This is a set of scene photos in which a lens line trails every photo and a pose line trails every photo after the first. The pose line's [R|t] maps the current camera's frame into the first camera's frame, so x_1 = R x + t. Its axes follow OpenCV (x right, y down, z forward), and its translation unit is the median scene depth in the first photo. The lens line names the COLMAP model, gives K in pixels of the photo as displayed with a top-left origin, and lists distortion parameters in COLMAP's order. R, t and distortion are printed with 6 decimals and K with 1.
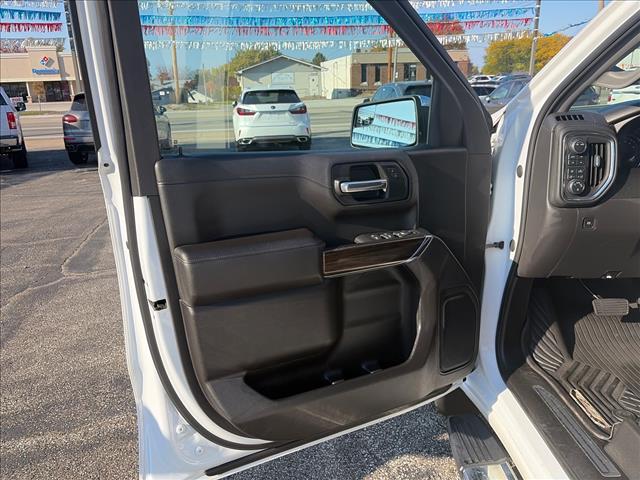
lens RADIAL K [[485.6, 0, 320.0], [0, 485.6, 240.0], [0, 0, 1]] dist [0.013402, 0.003909]
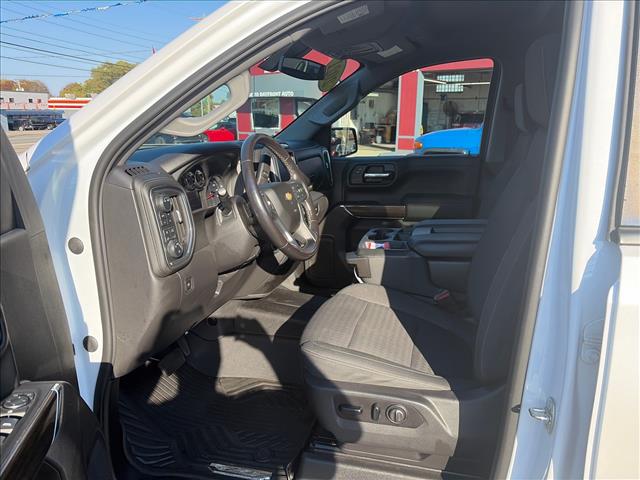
lens RADIAL K [[485.6, 0, 320.0], [0, 485.6, 240.0], [0, 0, 1]] dist [0.013402, 0.003909]
pose [[0.287059, -0.206598, 0.935368, -0.188192], [0.277038, 0.952642, 0.125392, -0.156013], [-0.916977, 0.223137, 0.330700, 0.472056]]
